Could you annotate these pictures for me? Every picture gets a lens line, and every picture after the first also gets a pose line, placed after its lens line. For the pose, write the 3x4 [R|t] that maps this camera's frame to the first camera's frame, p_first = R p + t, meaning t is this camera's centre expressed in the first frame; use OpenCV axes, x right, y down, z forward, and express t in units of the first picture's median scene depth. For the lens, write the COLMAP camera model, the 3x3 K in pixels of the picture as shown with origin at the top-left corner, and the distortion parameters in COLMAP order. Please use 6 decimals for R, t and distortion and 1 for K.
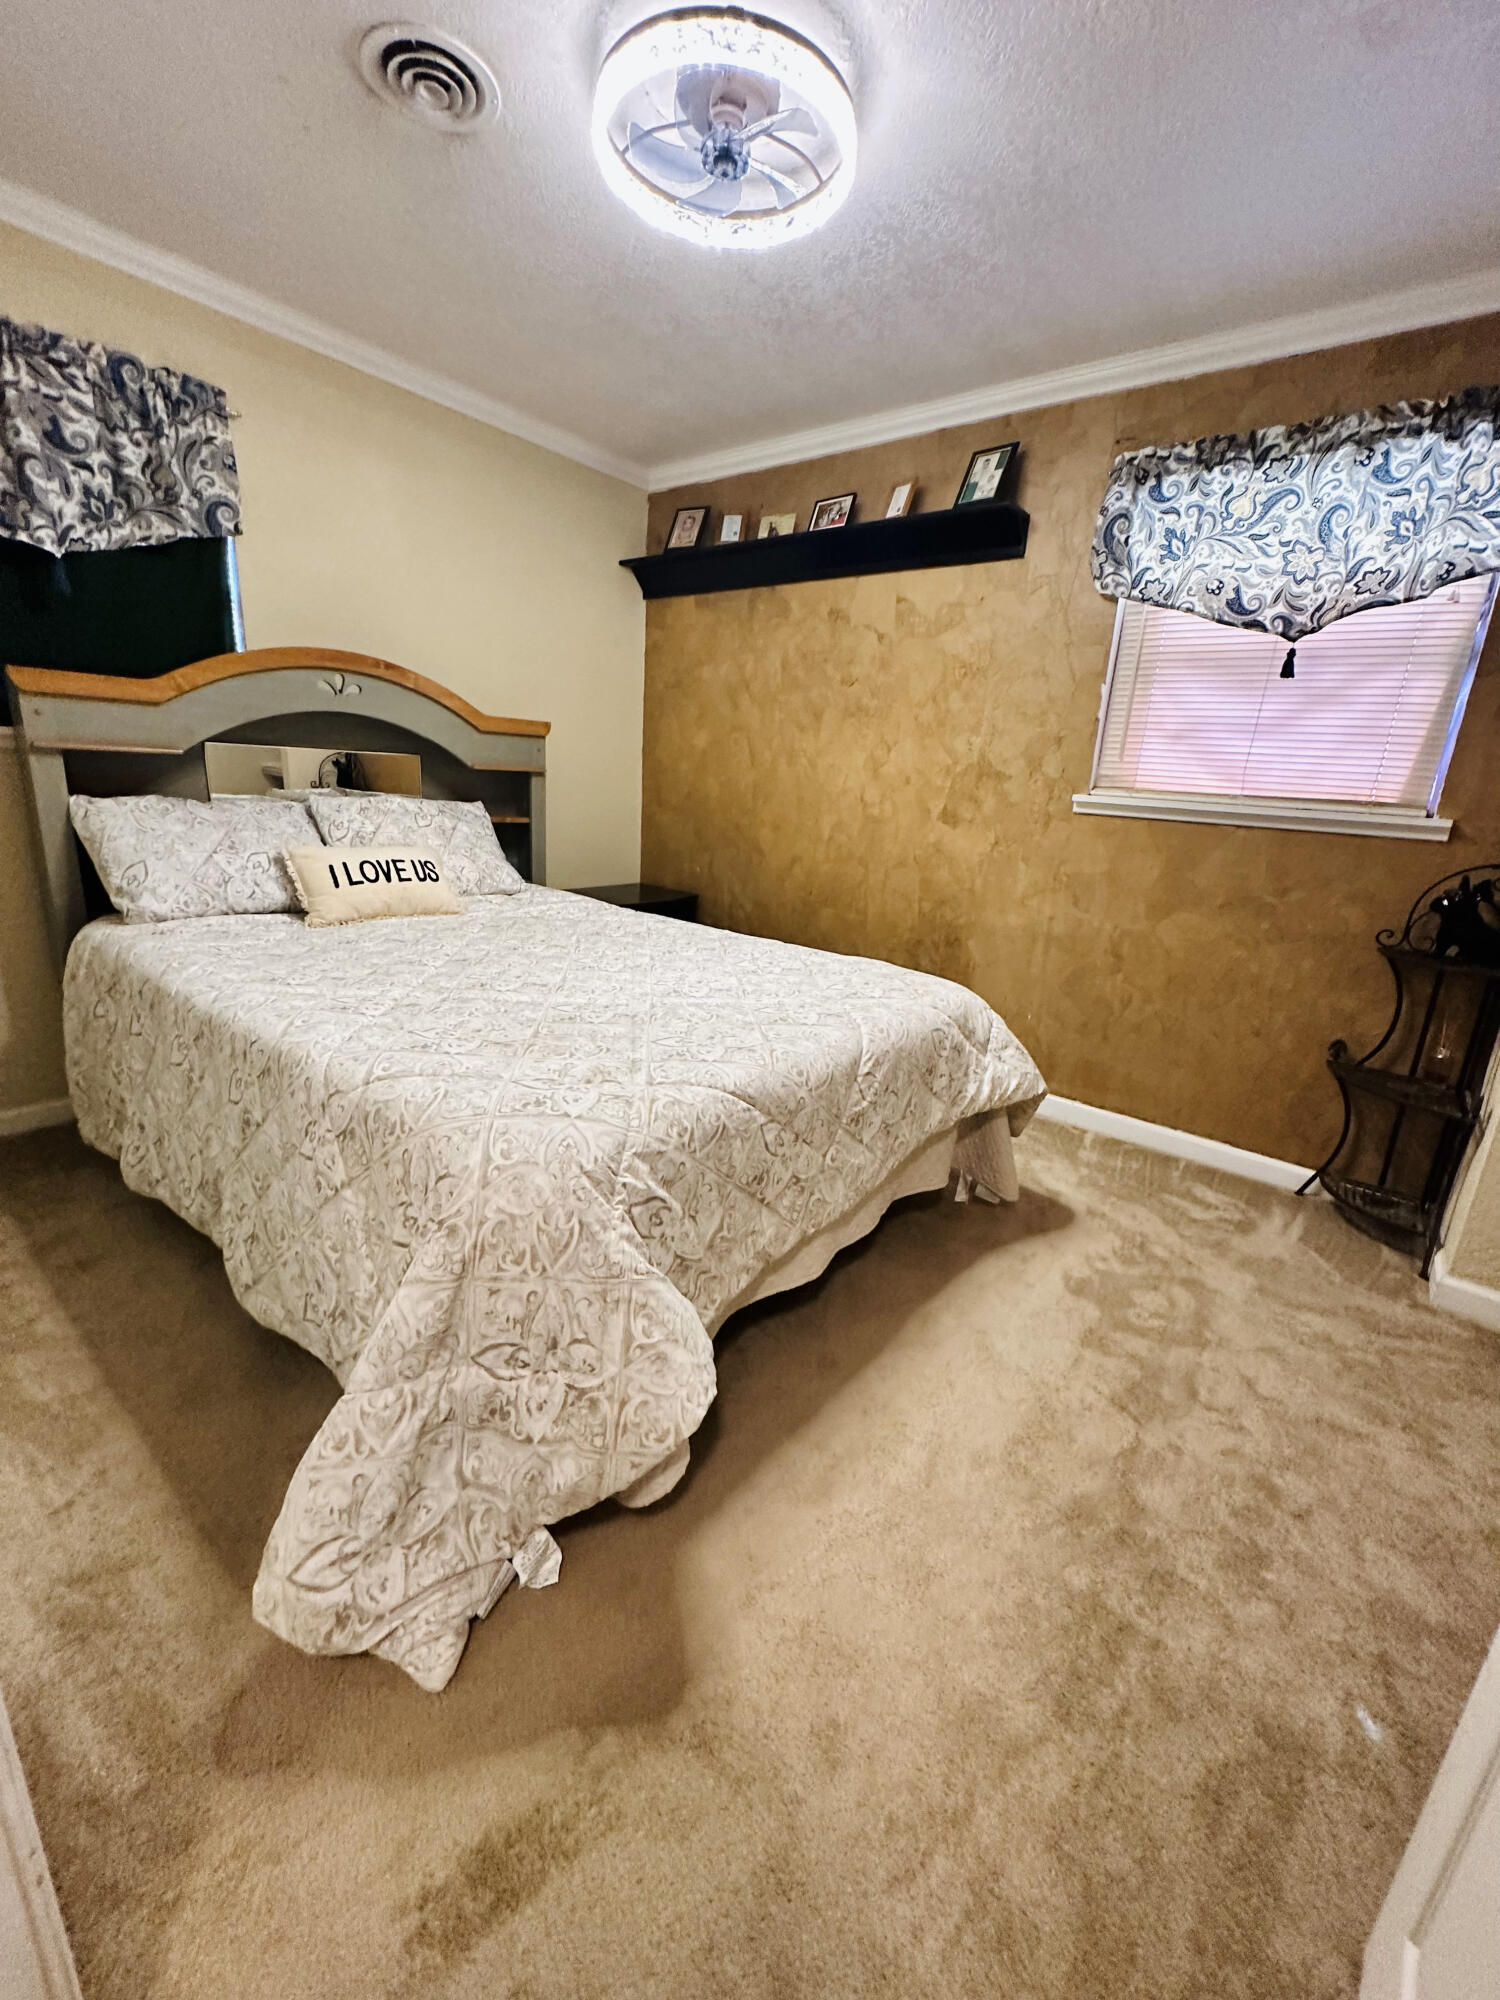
lens RADIAL K [[801.1, 0, 756.9], [0, 801.1, 998.7], [0, 0, 1]] dist [-0.002004, 0.000140]
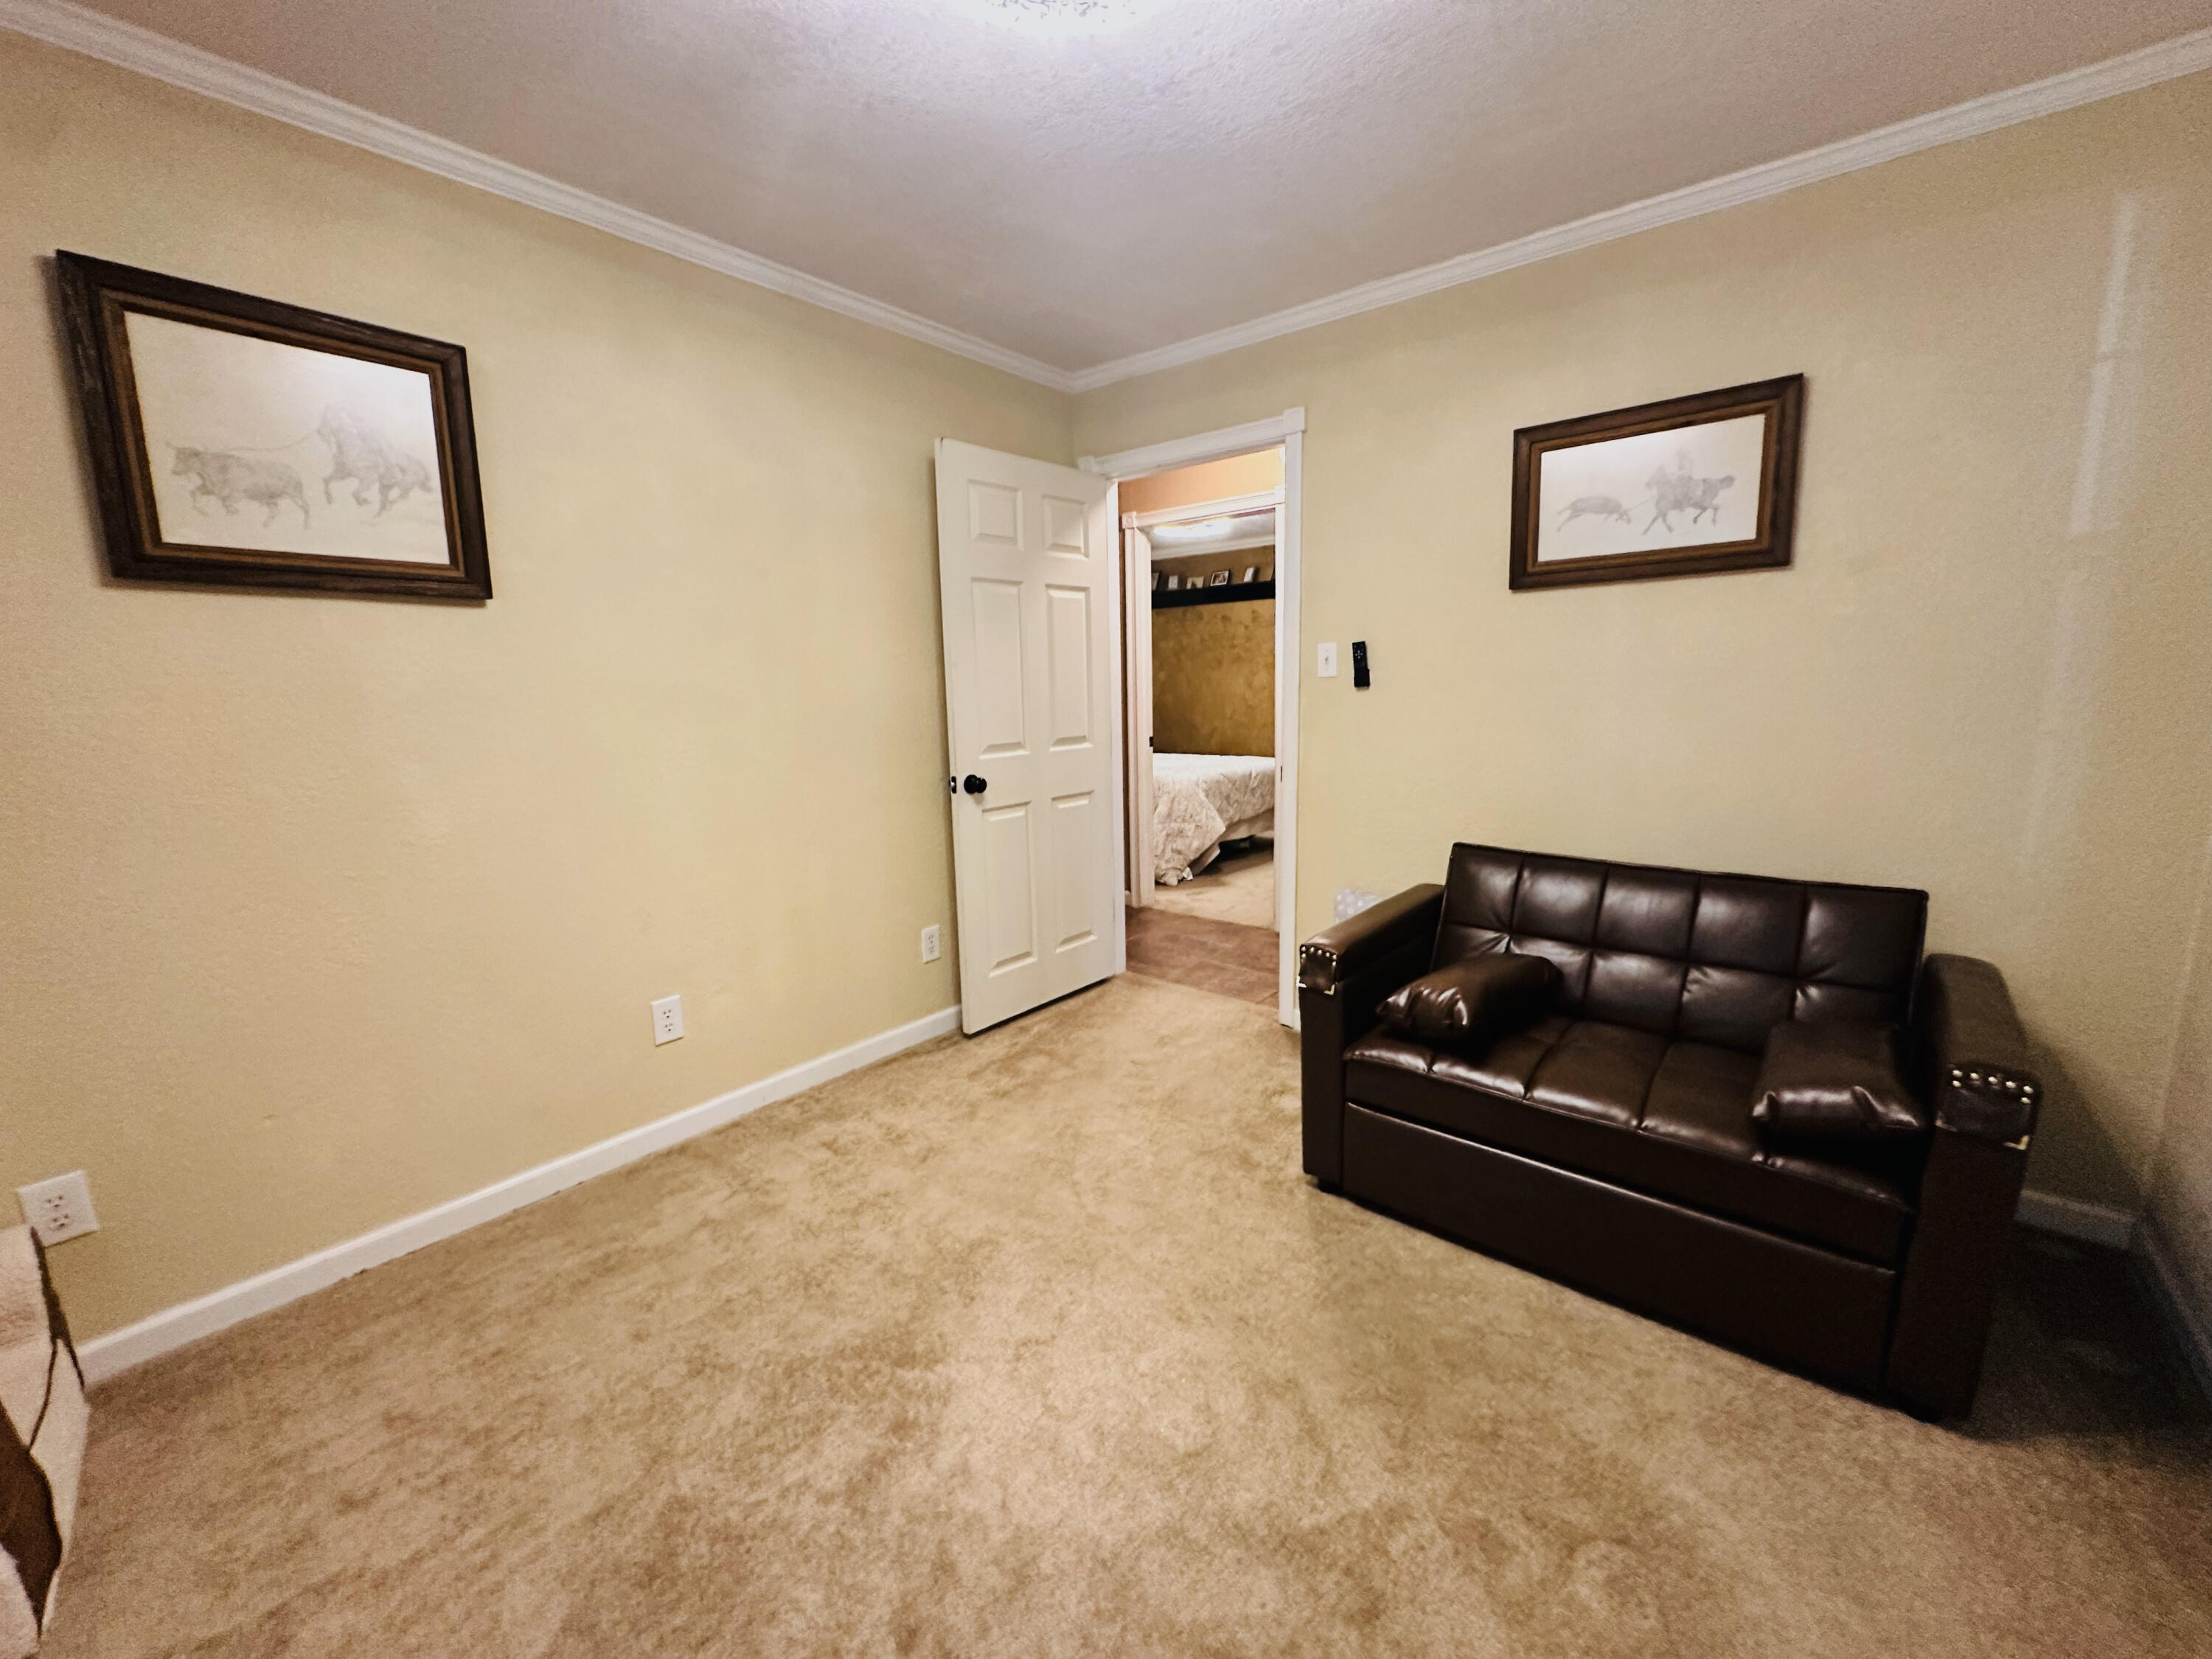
lens RADIAL K [[886.0, 0, 1103.4], [0, 886.0, 828.4], [0, 0, 1]] dist [-0.002004, 0.000140]
pose [[0.996578, -0.075915, -0.032714, -0.283054], [0.071846, 0.991175, -0.111401, 0.487791], [0.040883, 0.108670, 0.993237, -1.958386]]
